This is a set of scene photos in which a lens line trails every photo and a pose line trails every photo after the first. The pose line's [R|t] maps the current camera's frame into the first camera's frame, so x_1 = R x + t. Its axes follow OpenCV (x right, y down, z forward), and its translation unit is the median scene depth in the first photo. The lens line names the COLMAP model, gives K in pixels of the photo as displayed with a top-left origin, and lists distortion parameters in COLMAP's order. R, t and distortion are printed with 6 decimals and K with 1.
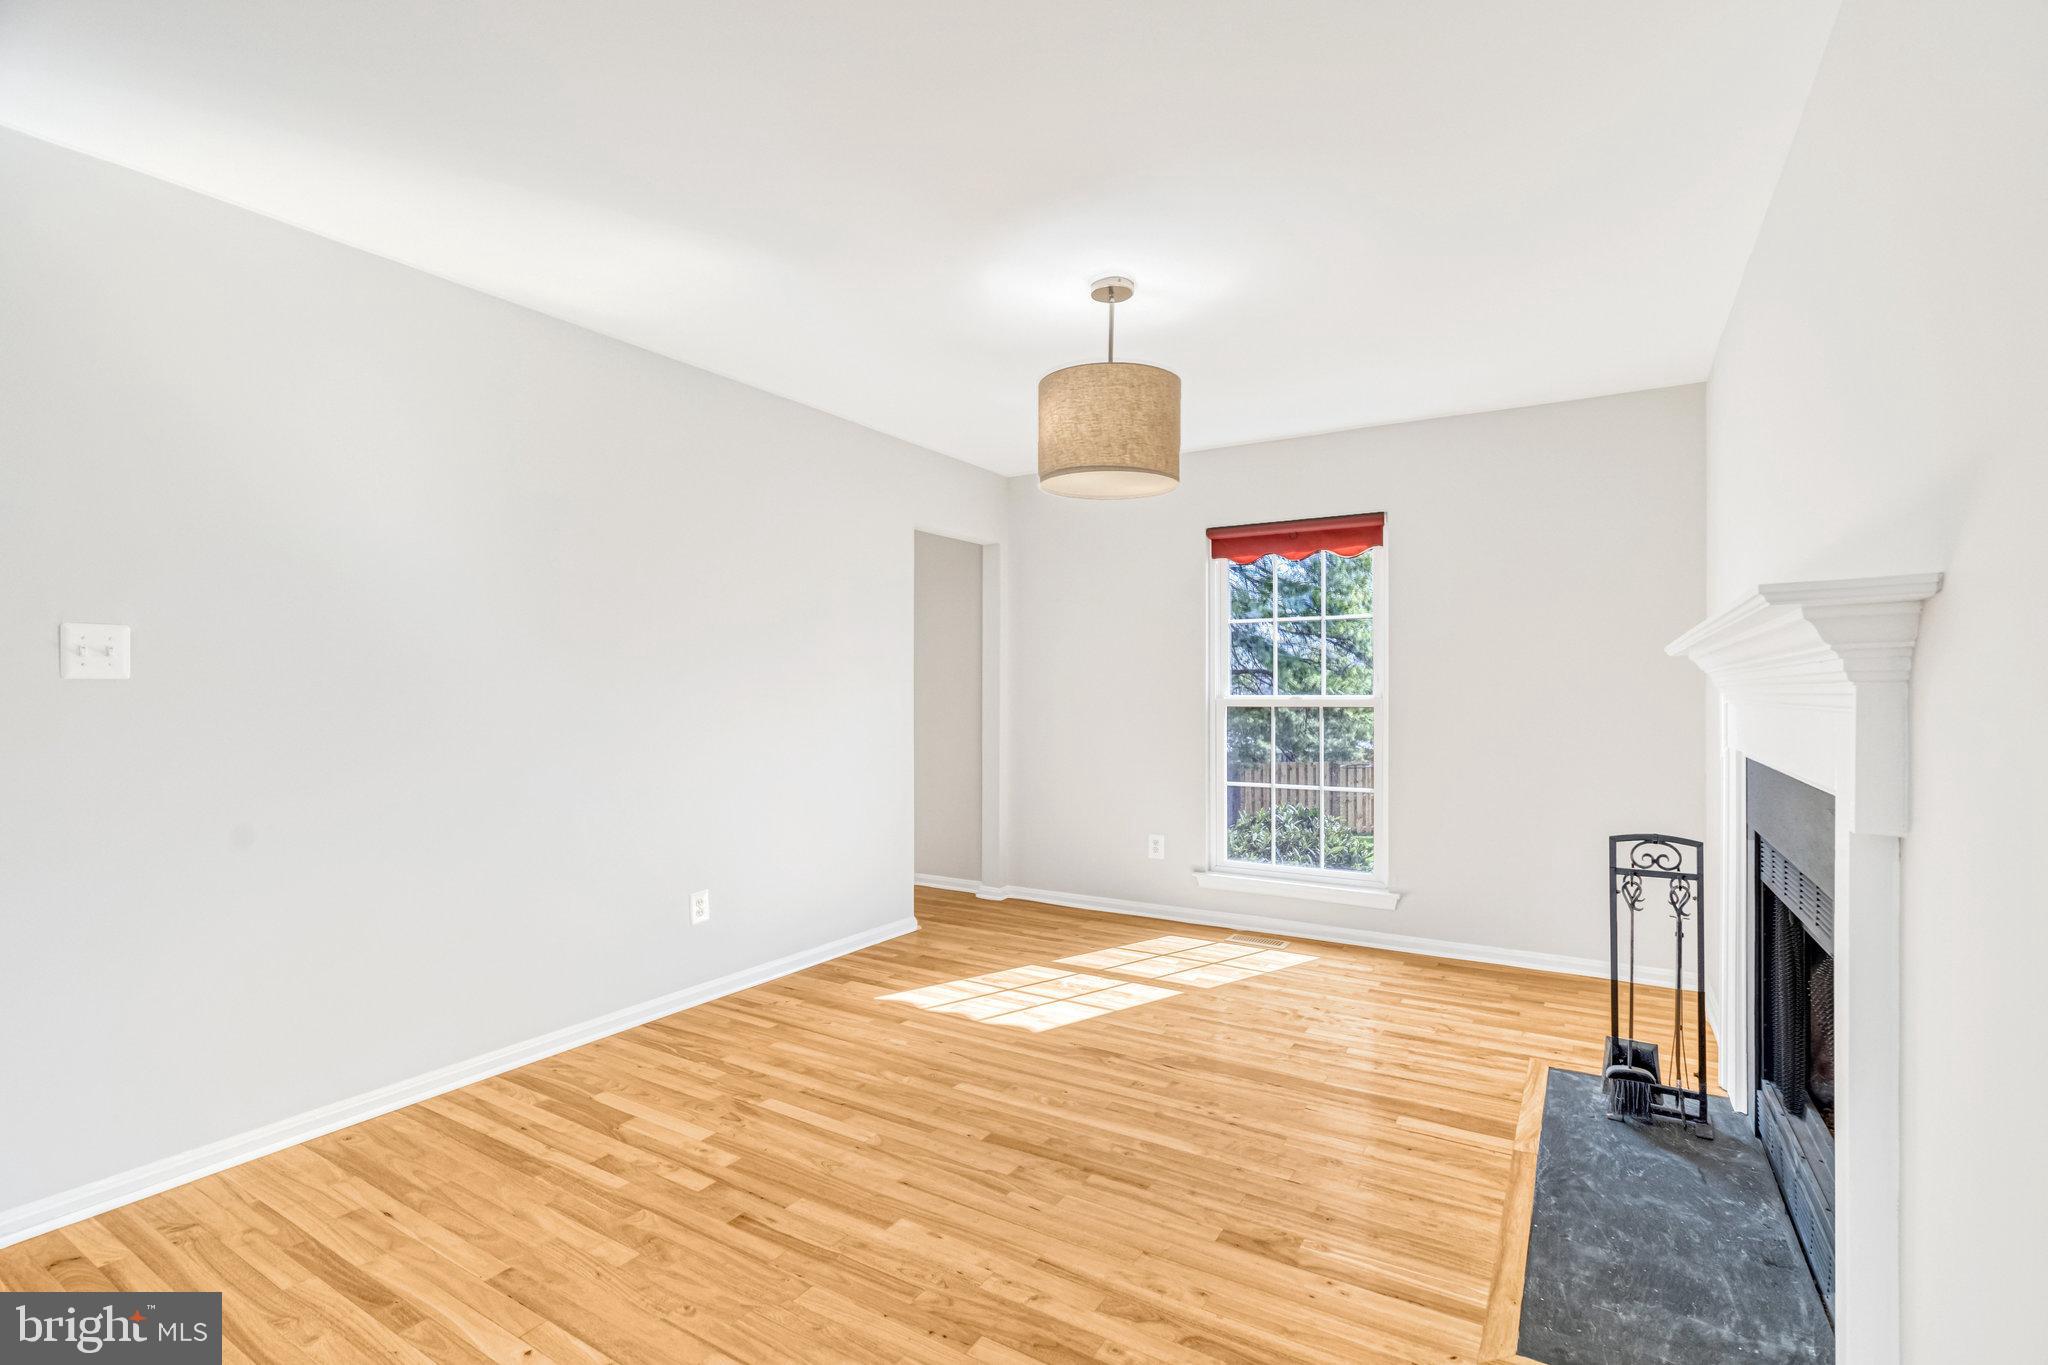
lens RADIAL K [[932.9, 0, 1036.8], [0, 932.9, 692.8], [0, 0, 1]] dist [-0.011350, 0.005015]
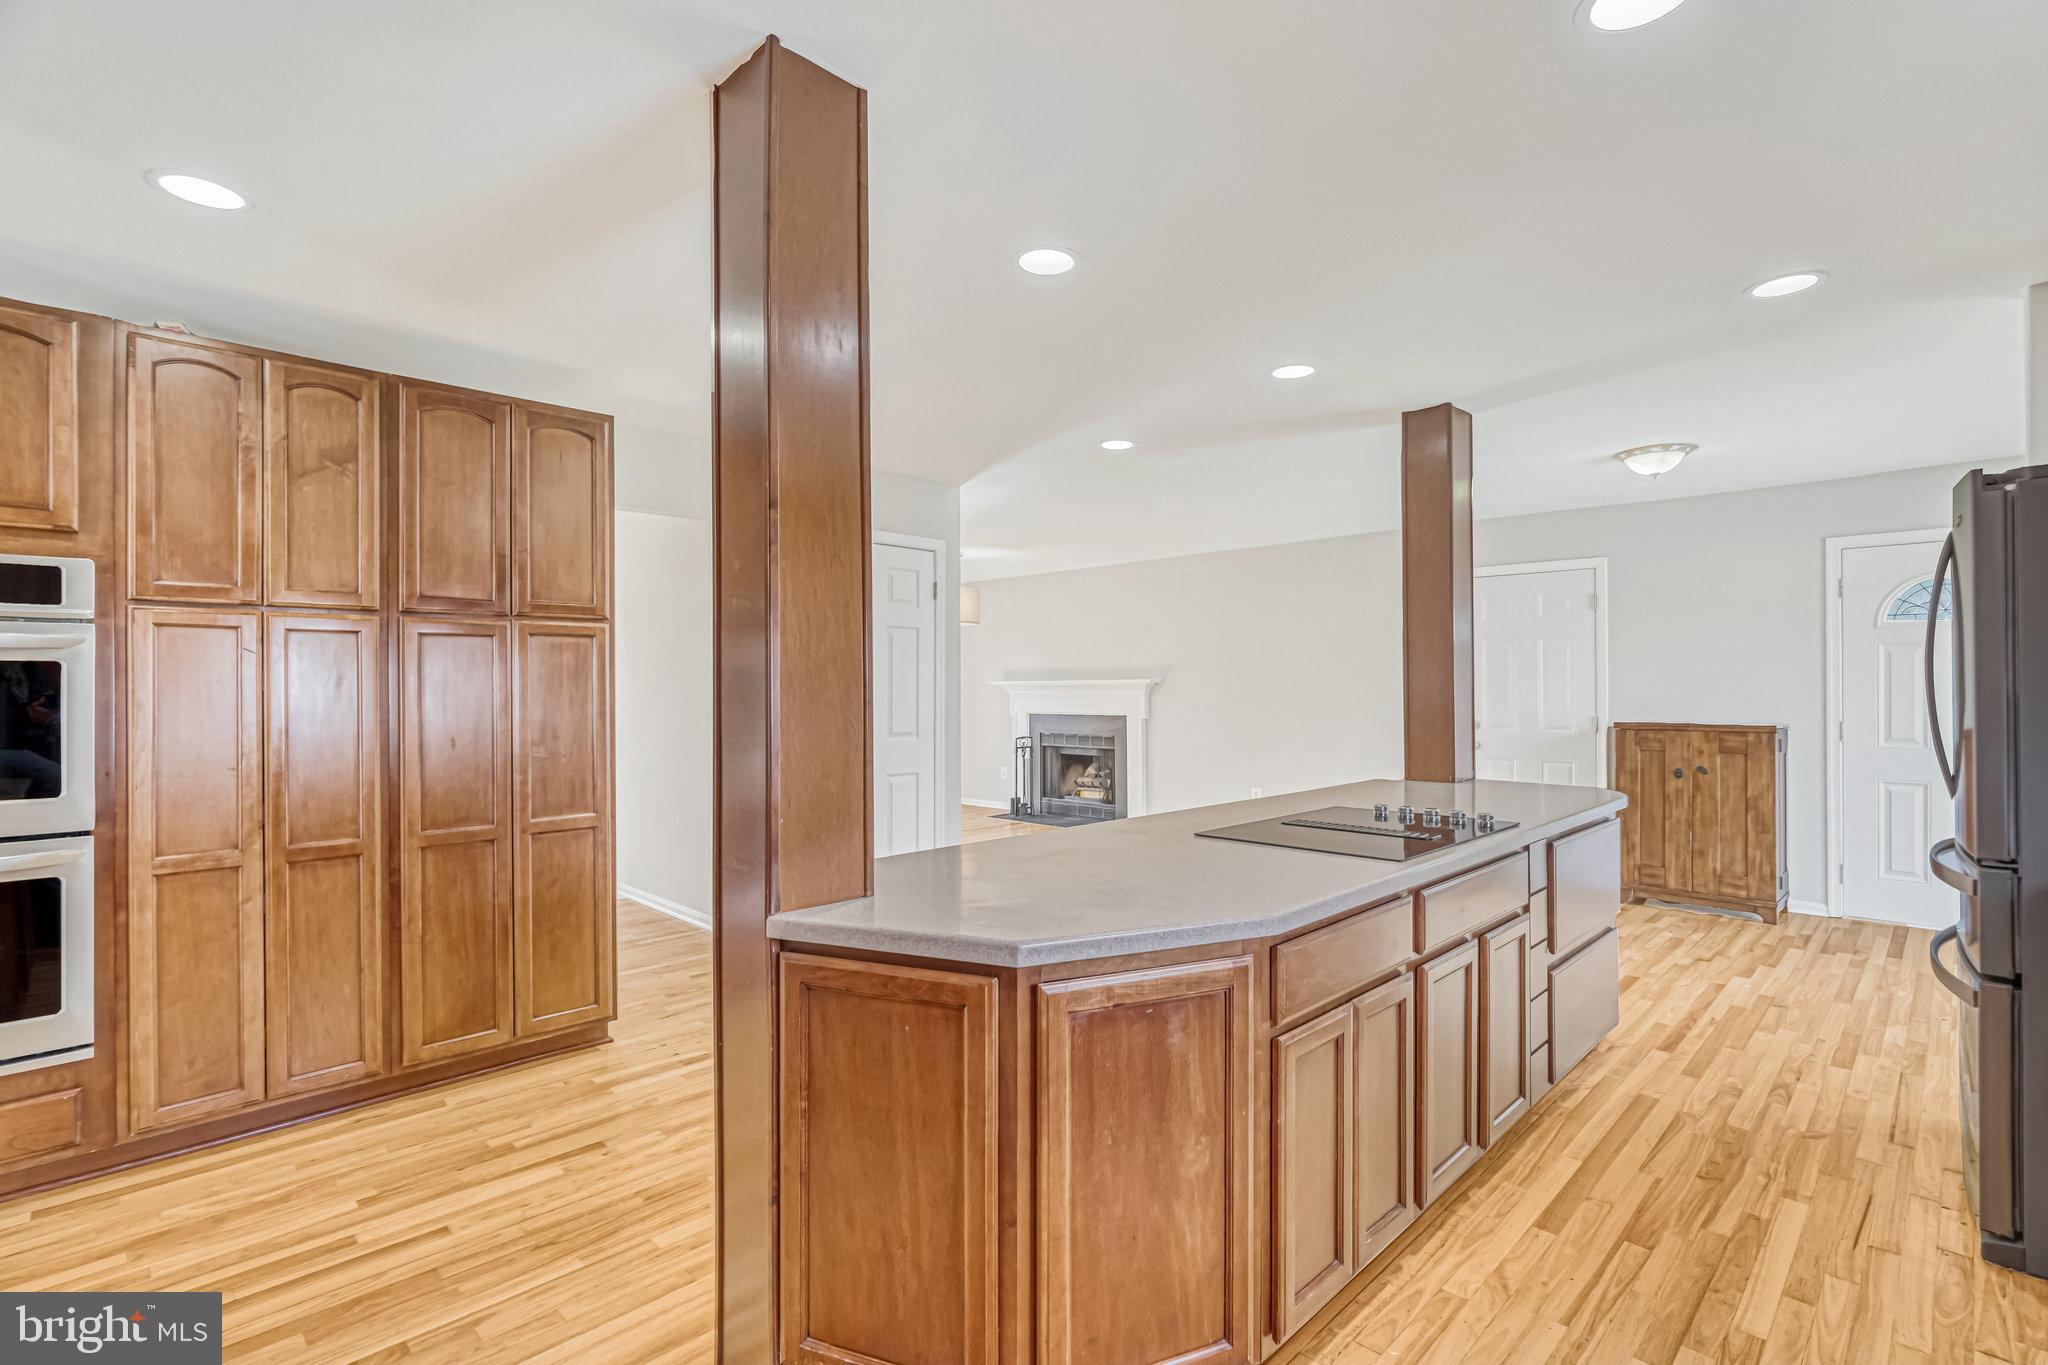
lens RADIAL K [[932.9, 0, 1037.5], [0, 932.9, 677.7], [0, 0, 1]] dist [-0.011350, 0.005015]
pose [[0.235177, 0.009705, 0.971904, -2.678400], [0.005237, 0.999923, -0.011252, -0.029995], [-0.971938, 0.007736, 0.235108, 0.100419]]
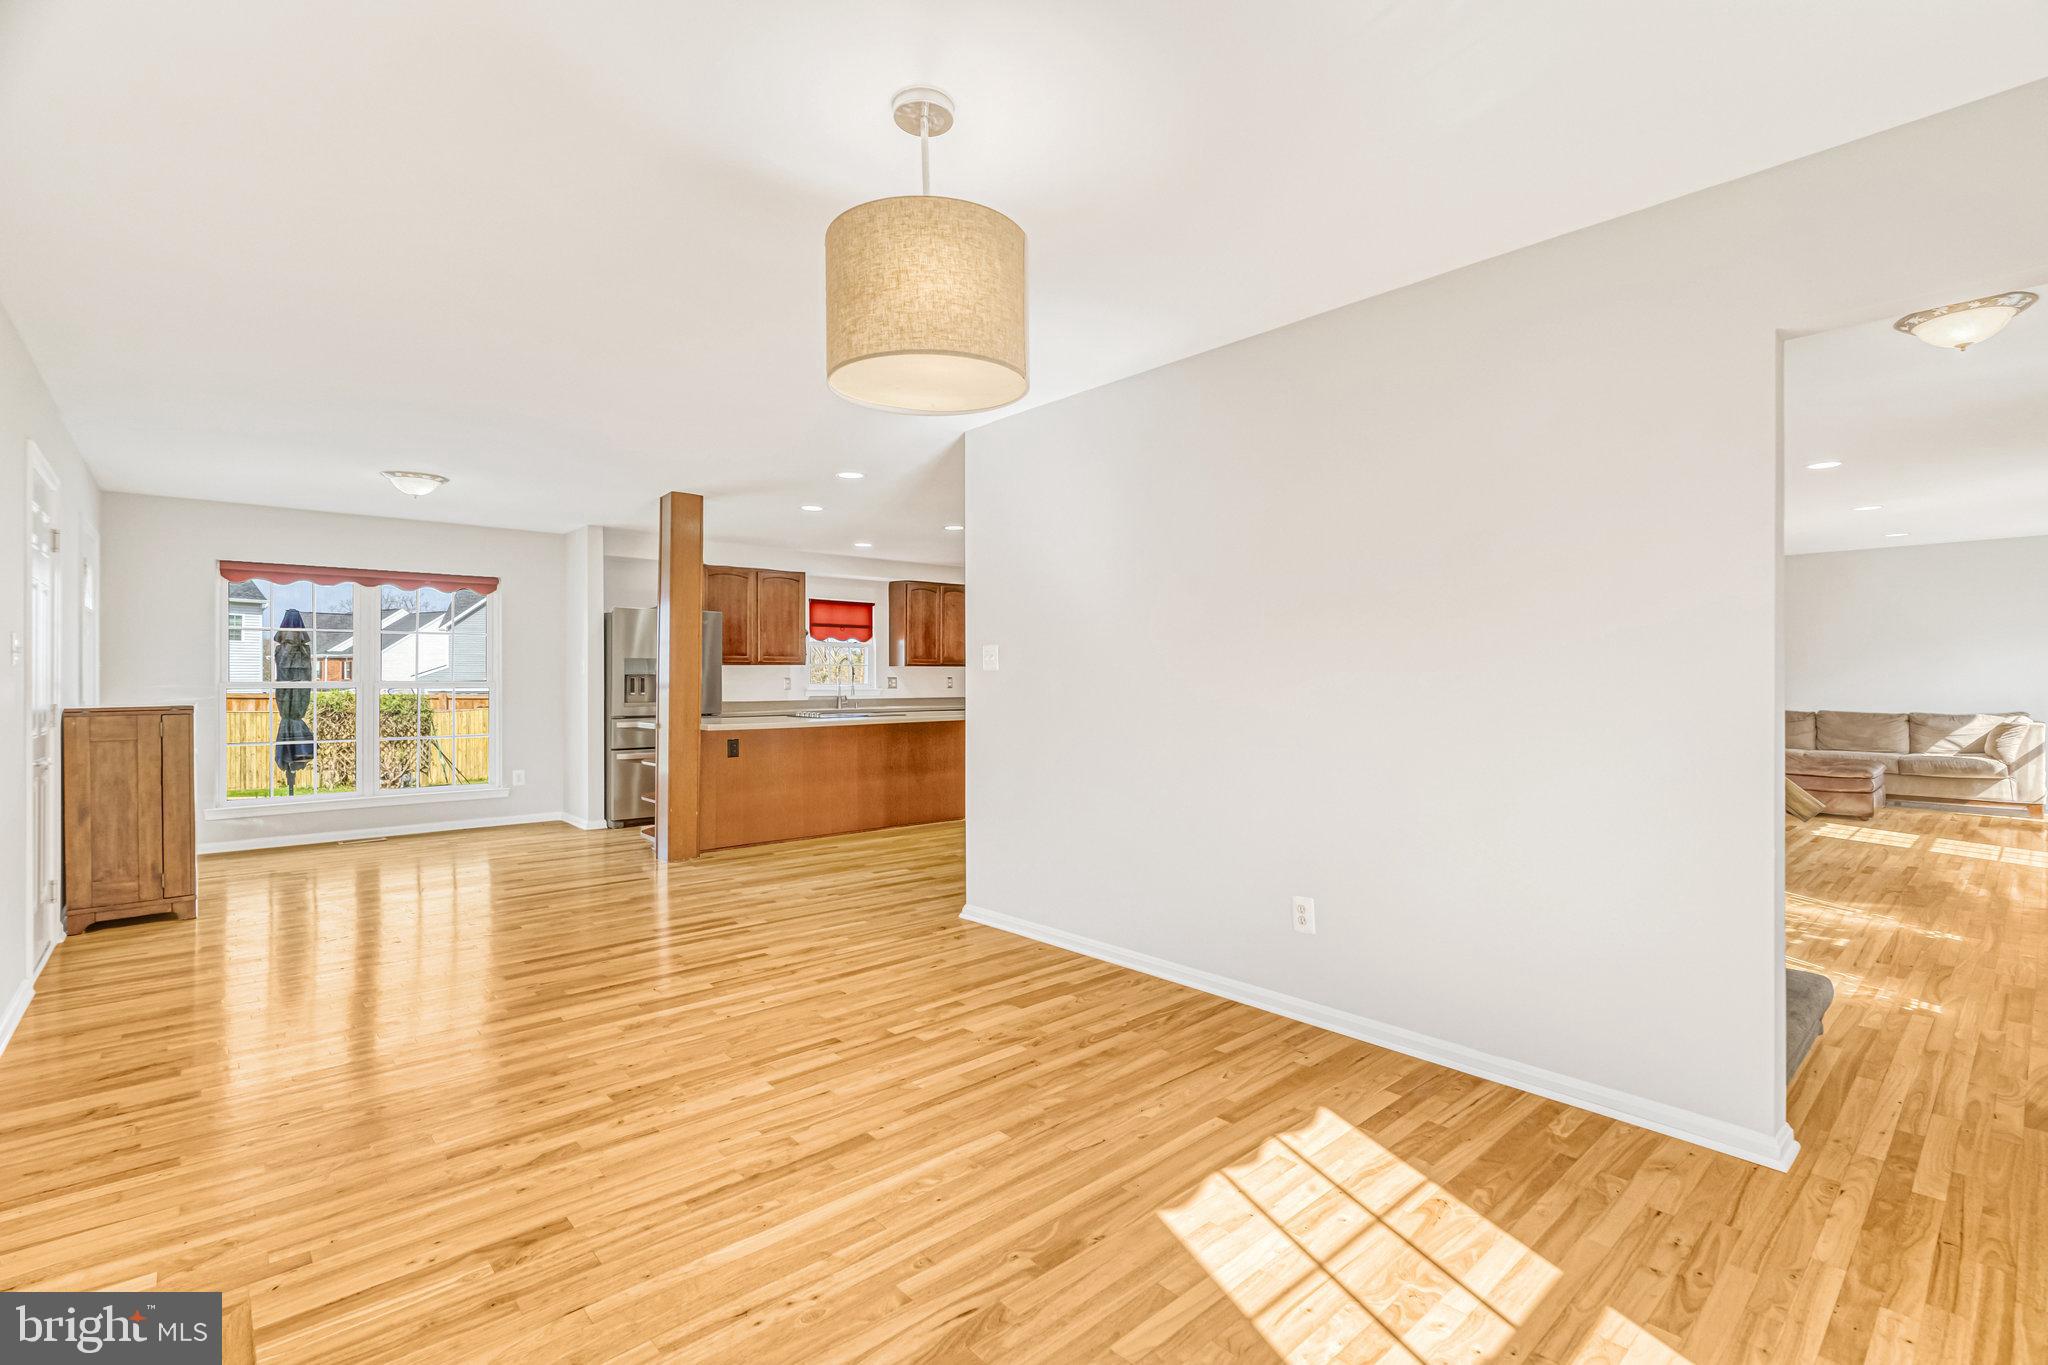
lens RADIAL K [[932.9, 0, 1041.1], [0, 932.9, 674.6], [0, 0, 1]] dist [-0.011350, 0.005015]
pose [[-0.282436, -0.001398, -0.959285, 0.754869], [0.000058, 0.999999, -0.001475, -0.002107], [0.959286, -0.000472, -0.282435, 1.319734]]
